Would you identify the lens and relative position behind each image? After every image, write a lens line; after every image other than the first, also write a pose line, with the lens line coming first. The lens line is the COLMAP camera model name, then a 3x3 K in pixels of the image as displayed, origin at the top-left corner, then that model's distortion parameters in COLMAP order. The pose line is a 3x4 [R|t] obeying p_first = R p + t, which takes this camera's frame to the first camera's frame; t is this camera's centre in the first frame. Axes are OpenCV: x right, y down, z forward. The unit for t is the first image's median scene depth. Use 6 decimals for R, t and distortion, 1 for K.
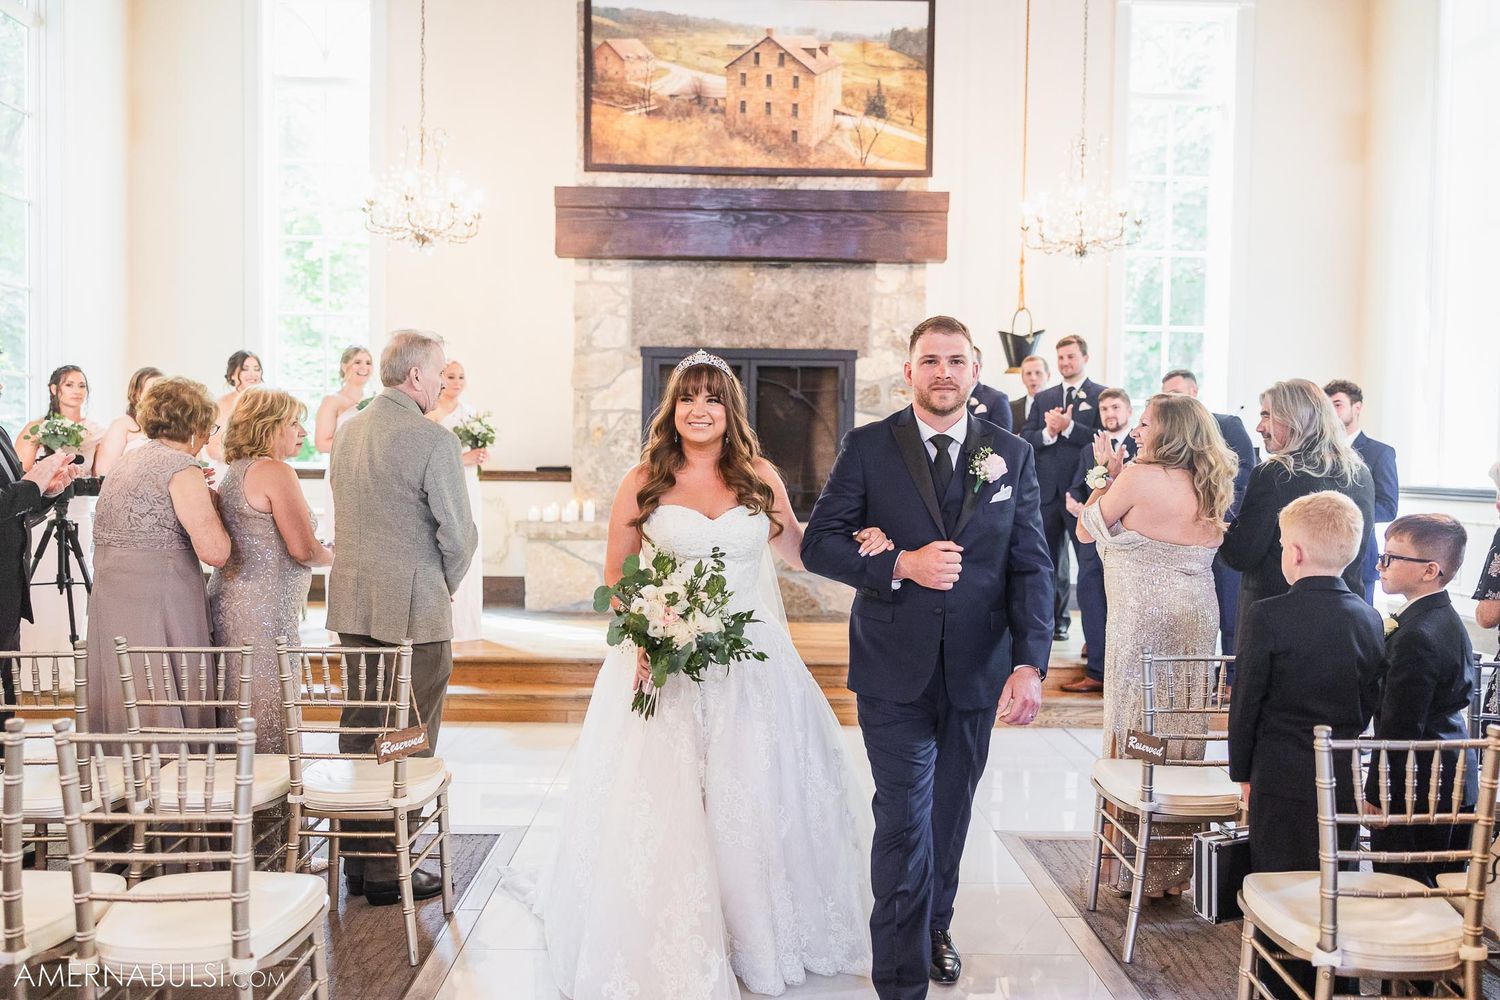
lens RADIAL K [[1164.8, 0, 751.4], [0, 1164.8, 487.3], [0, 0, 1]] dist [0.009567, -0.002895]
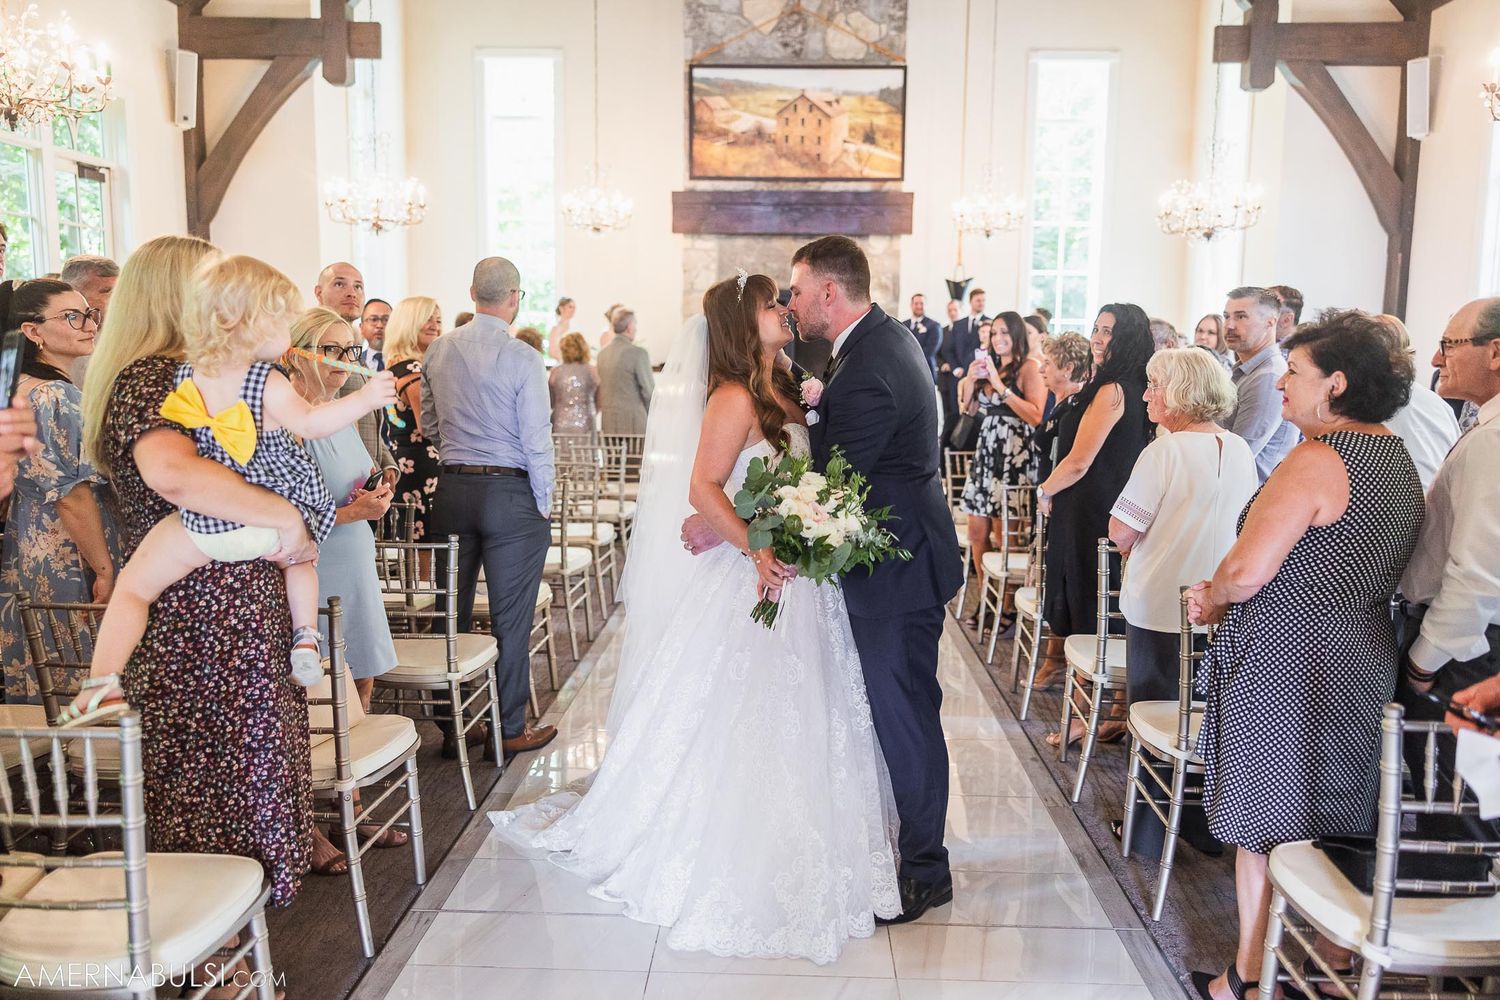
lens RADIAL K [[1164.8, 0, 759.1], [0, 1164.8, 492.5], [0, 0, 1]] dist [0.009567, -0.002895]
pose [[0.998906, 0.004721, -0.046515, 0.031491], [-0.000137, 0.995181, 0.098060, 0.002802], [0.046754, -0.097946, 0.994093, -0.648028]]
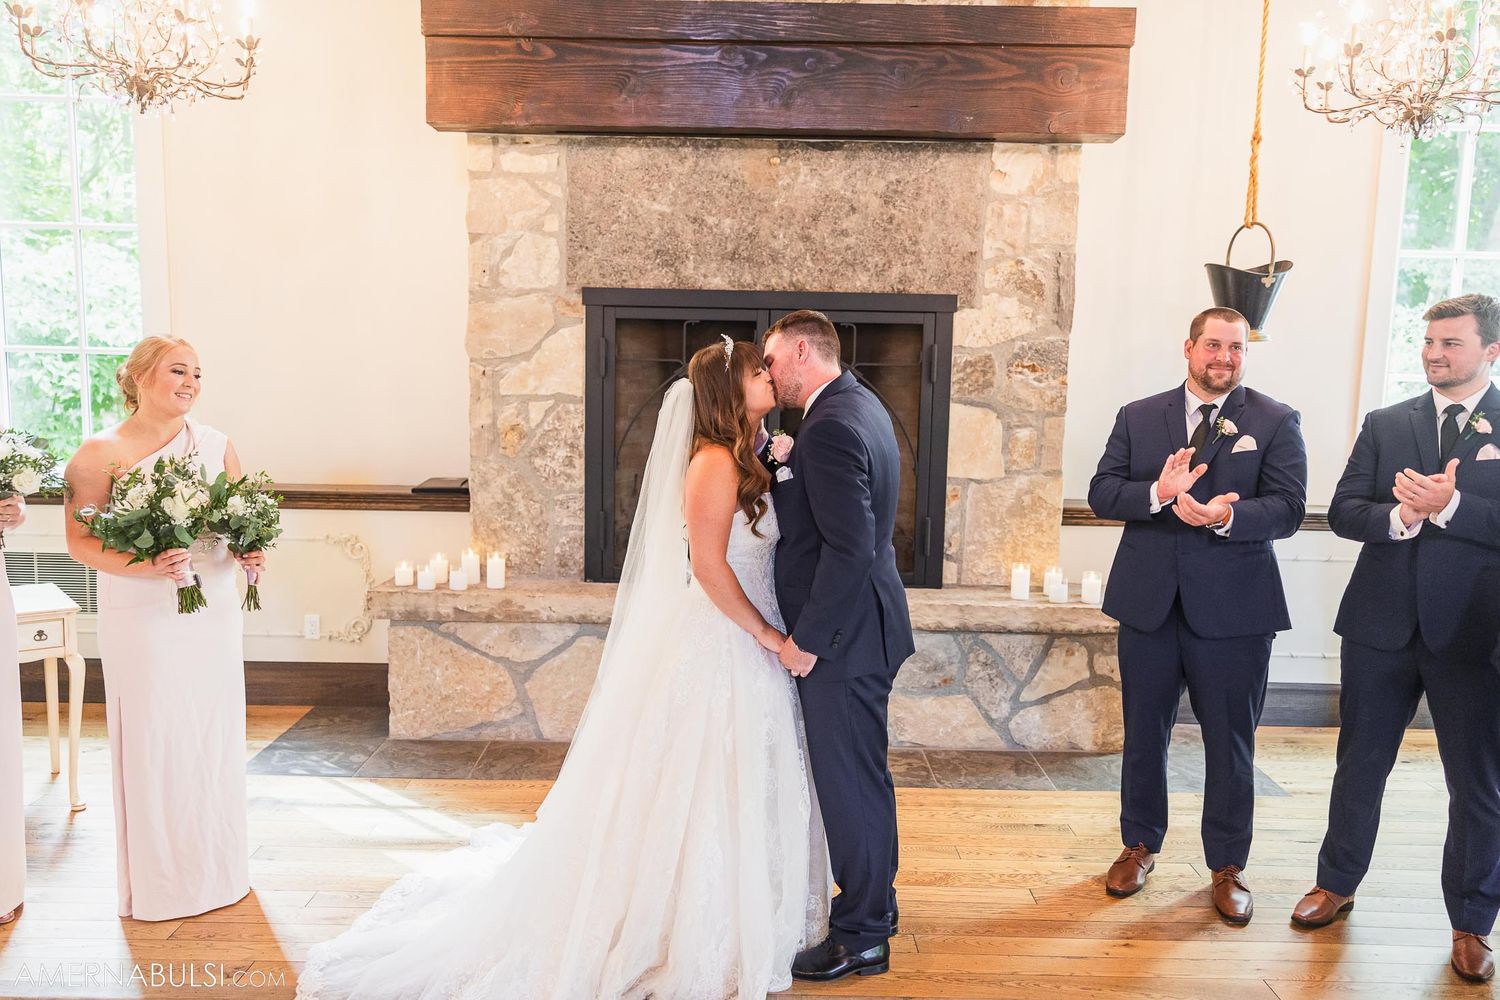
lens RADIAL K [[1164.8, 0, 740.1], [0, 1164.8, 489.7], [0, 0, 1]] dist [0.009567, -0.002895]
pose [[0.999799, 0.008538, -0.018152, -0.005375], [-0.006775, 0.995445, 0.095097, -0.076740], [0.018882, -0.094955, 0.995302, 0.416915]]
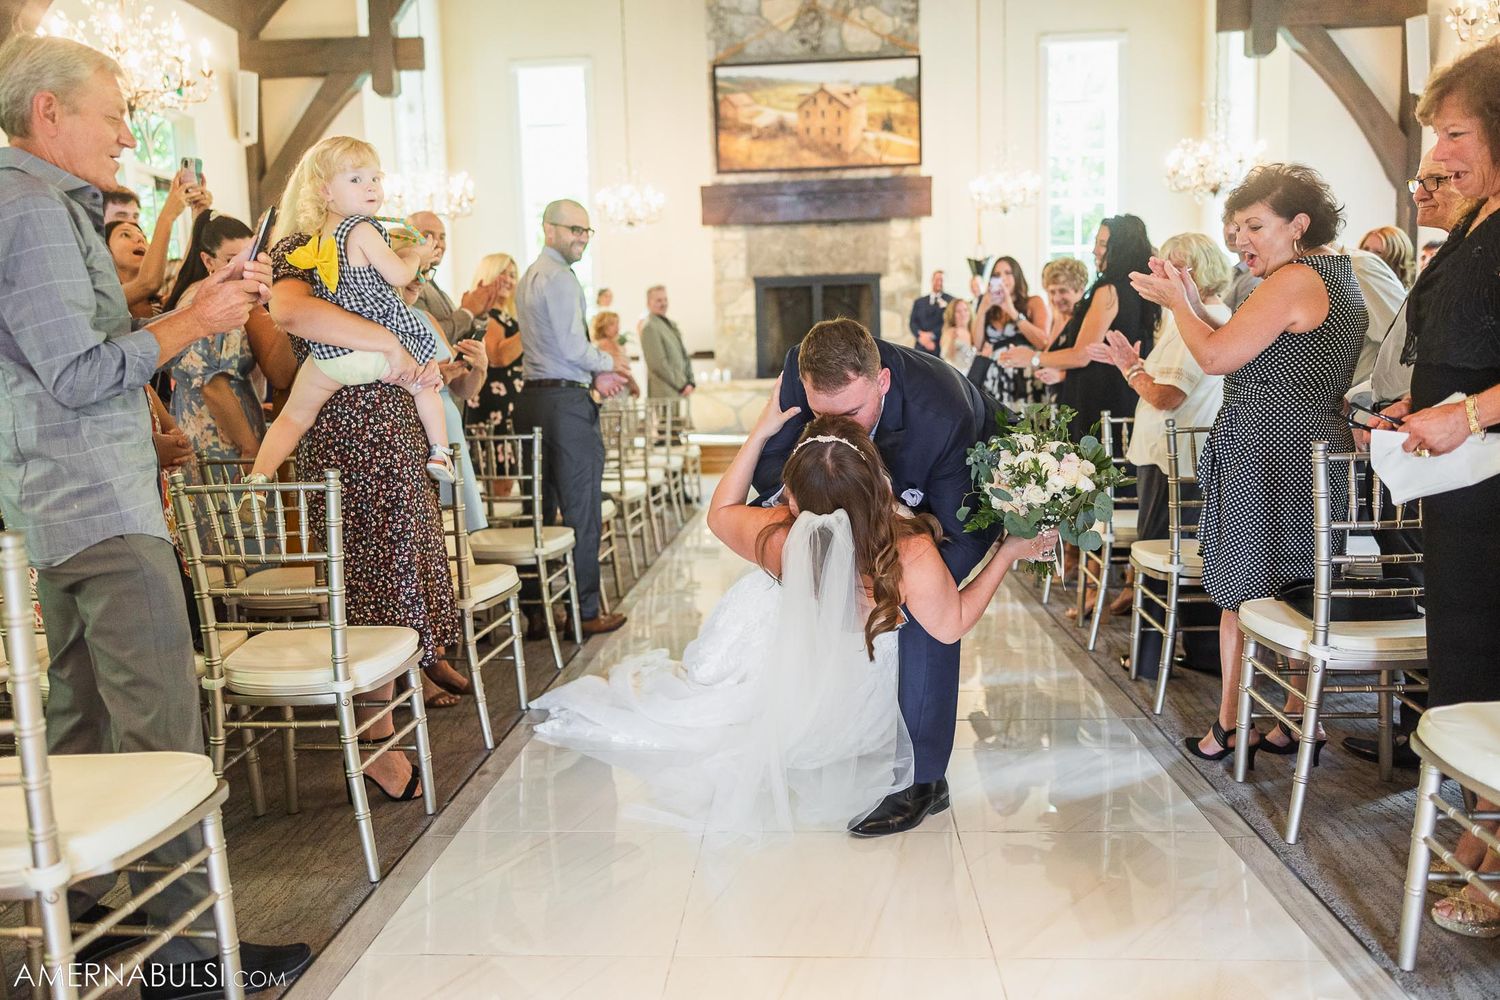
lens RADIAL K [[1164.8, 0, 743.2], [0, 1164.8, 495.3], [0, 0, 1]] dist [0.009567, -0.002895]
pose [[0.995688, -0.032135, -0.087023, 0.028981], [0.039425, 0.995737, 0.083389, 0.054069], [0.083972, -0.086461, 0.992710, -0.720231]]
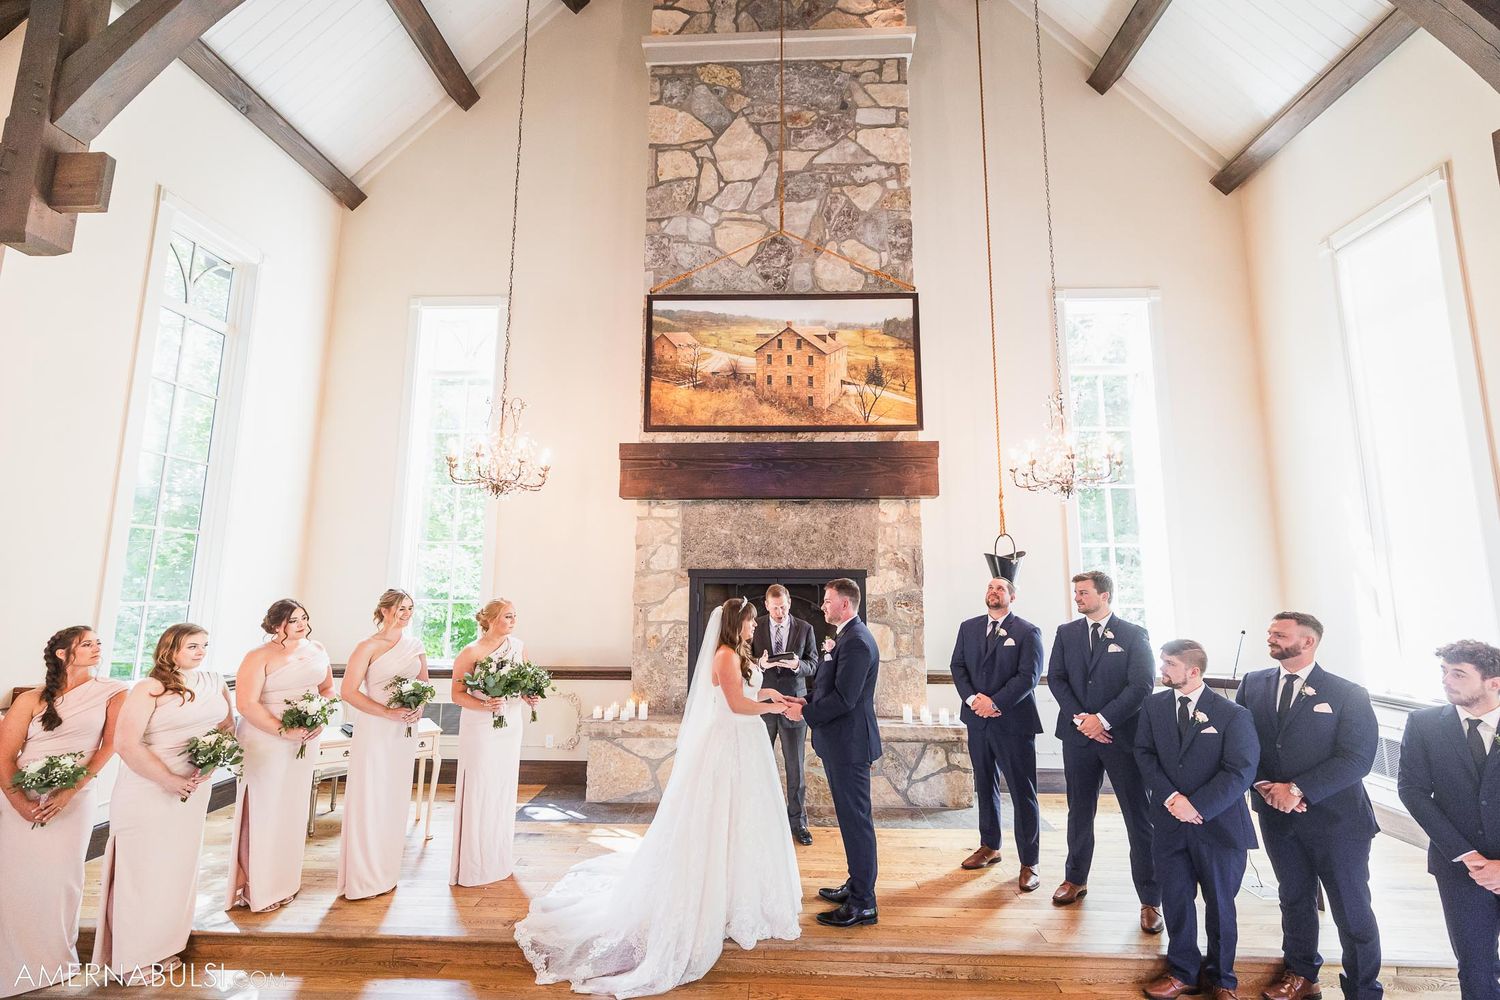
lens RADIAL K [[627.0, 0, 752.9], [0, 627.0, 502.1], [0, 0, 1]] dist [-0.003316, -0.000056]
pose [[0.998538, -0.015904, -0.051668, 0.007986], [0.007395, 0.986947, -0.160878, -0.084406], [0.053552, 0.160261, 0.985621, 0.343765]]
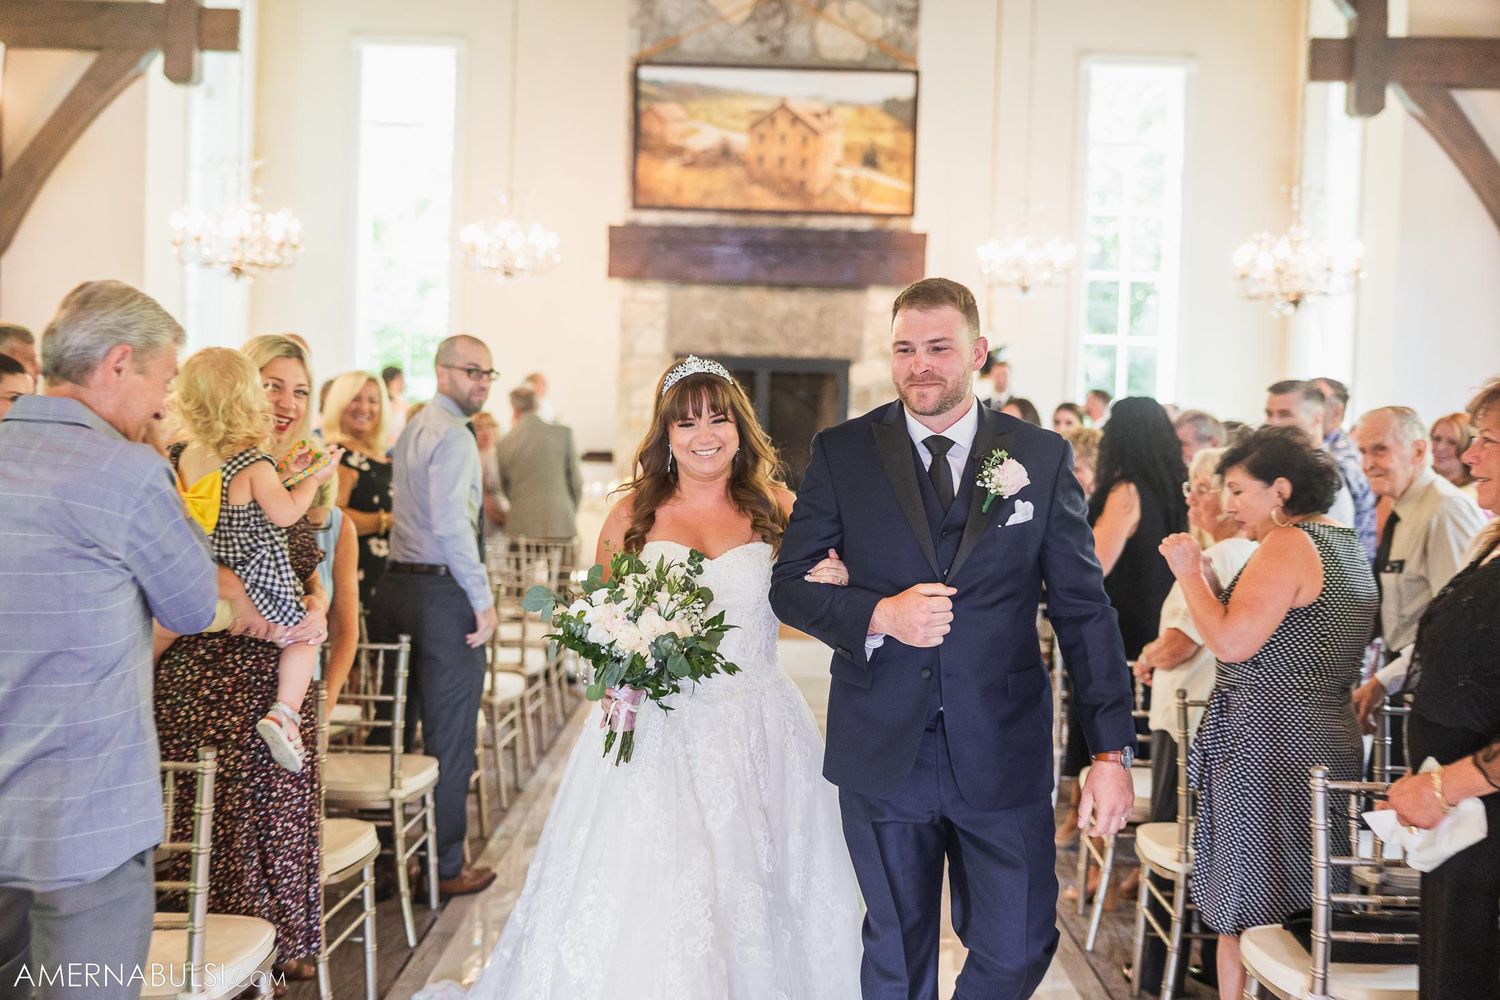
lens RADIAL K [[1734.3, 0, 738.9], [0, 1734.3, 488.0], [0, 0, 1]] dist [-0.000851, 0.000000]
pose [[0.999438, 0.017798, -0.028422, 0.026961], [-0.017590, 0.999817, 0.007572, 0.004789], [0.028552, -0.007068, 0.999567, -0.814903]]
